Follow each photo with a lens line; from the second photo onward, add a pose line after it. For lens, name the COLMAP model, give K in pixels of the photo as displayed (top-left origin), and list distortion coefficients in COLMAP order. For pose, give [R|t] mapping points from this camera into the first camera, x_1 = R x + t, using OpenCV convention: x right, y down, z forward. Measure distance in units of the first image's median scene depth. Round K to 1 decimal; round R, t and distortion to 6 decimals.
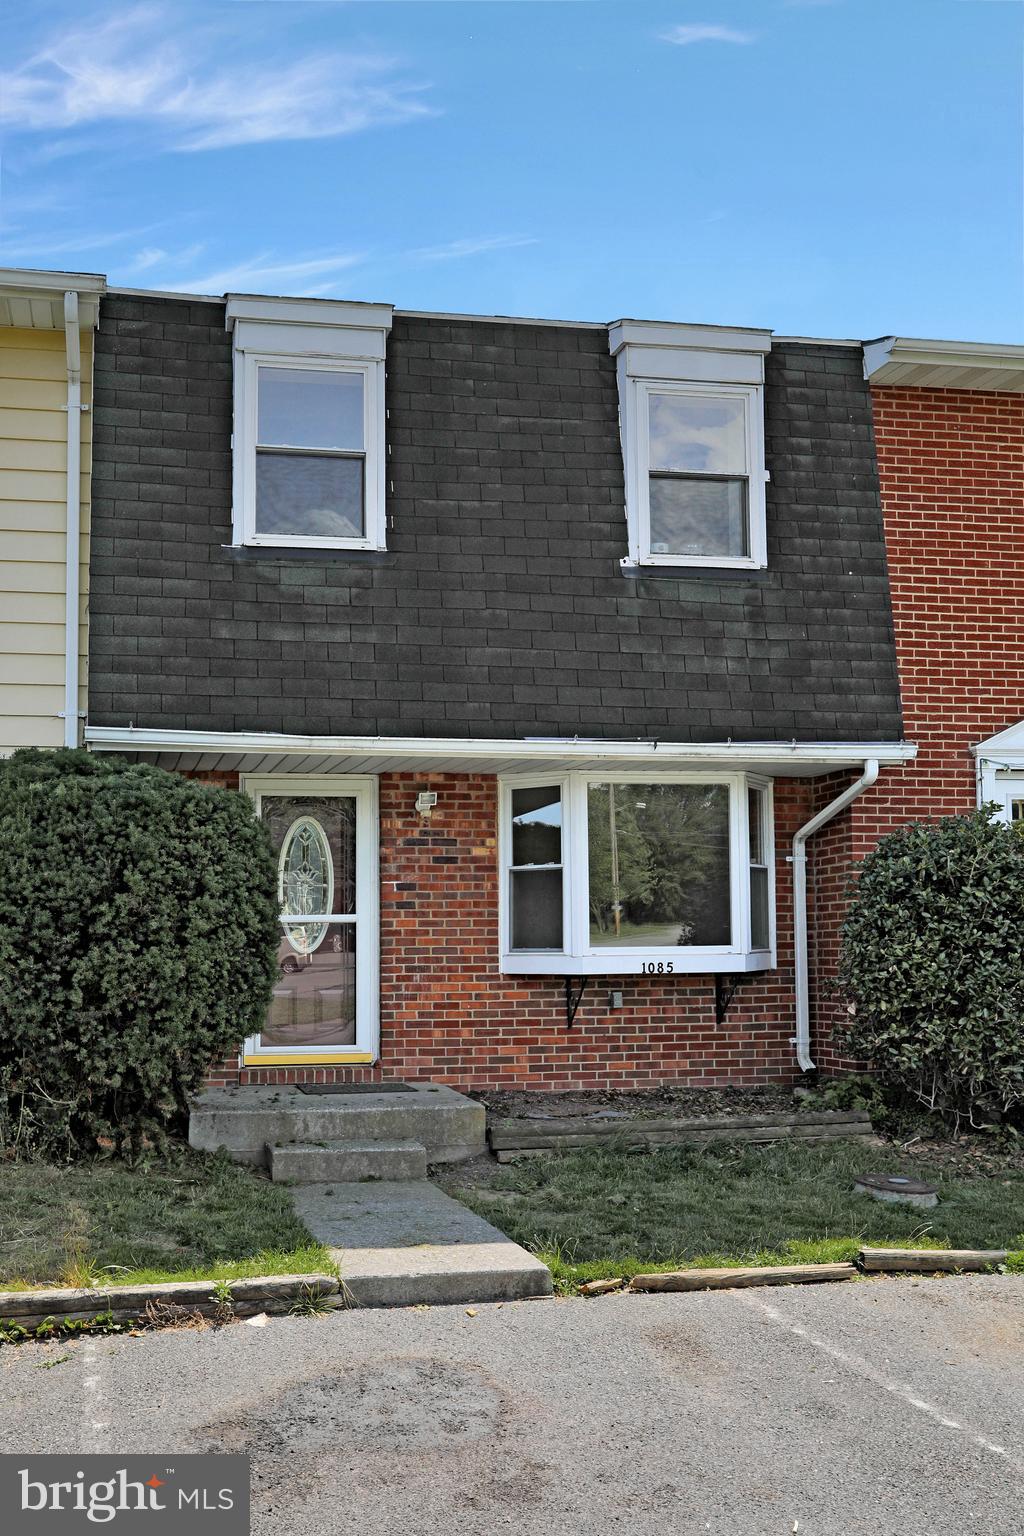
lens RADIAL K [[1307.5, 0, 511.7], [0, 1307.5, 791.7], [0, 0, 1]] dist [0.006049, 0.005616]
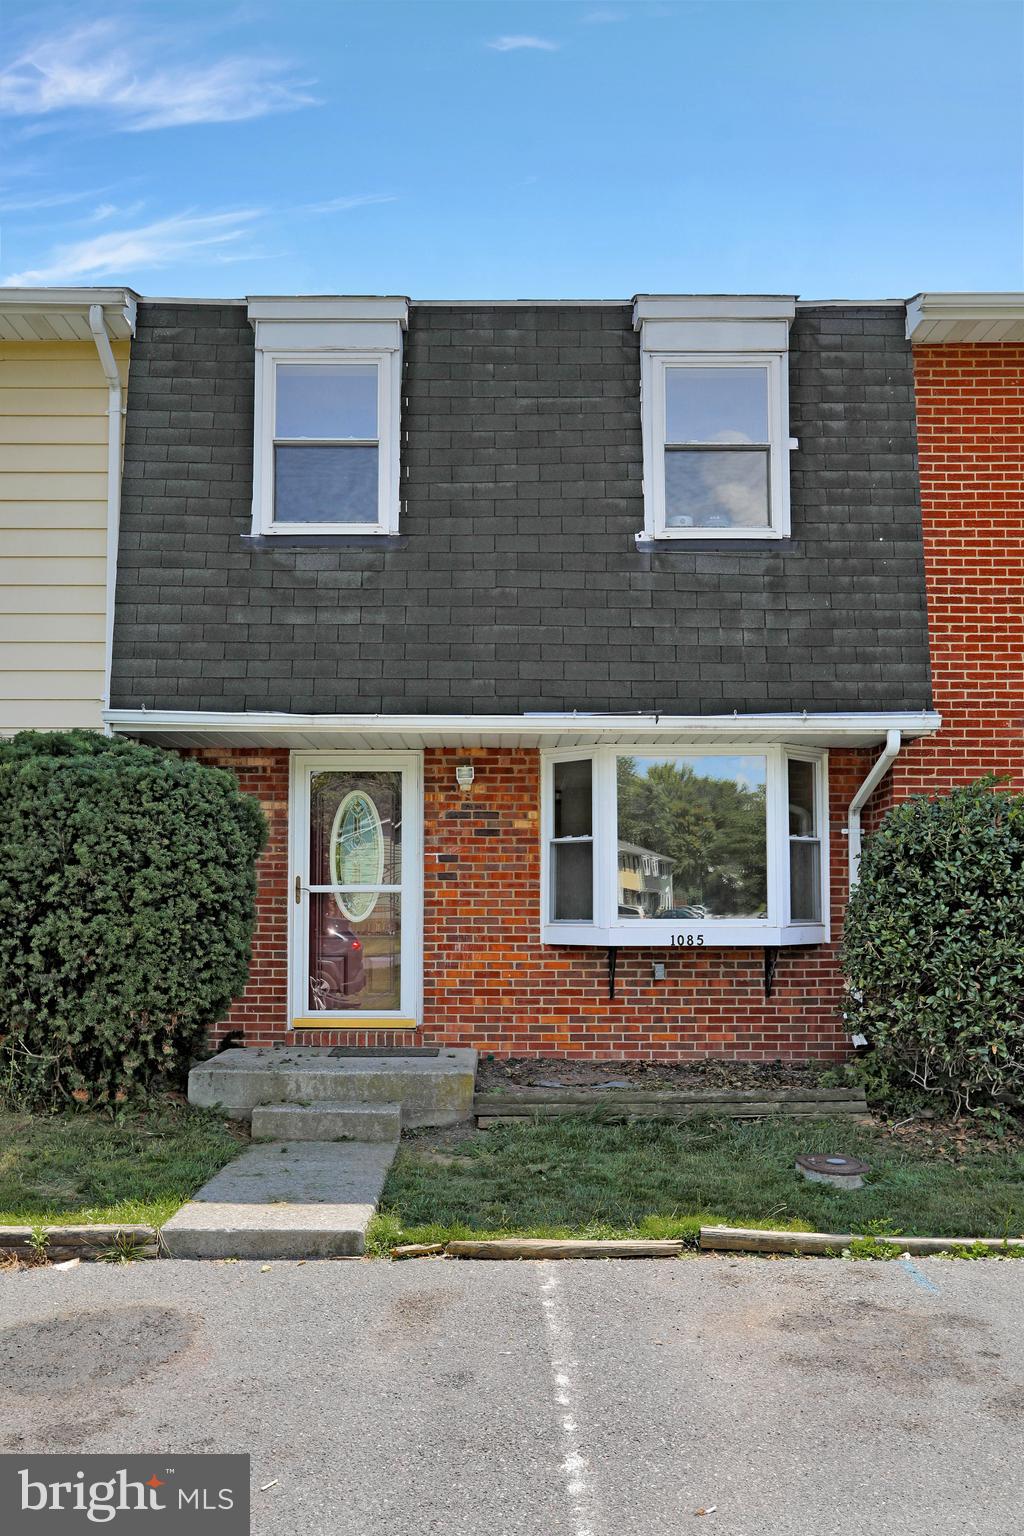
lens RADIAL K [[1285.5, 0, 512.0], [0, 1285.5, 768.0], [0, 0, 1]] dist [0.002894, 0.009797]
pose [[0.987167, -0.007663, -0.159504, 0.150958], [0.008294, 0.999960, 0.003286, -0.001811], [0.159473, -0.004567, 0.987192, 0.007847]]
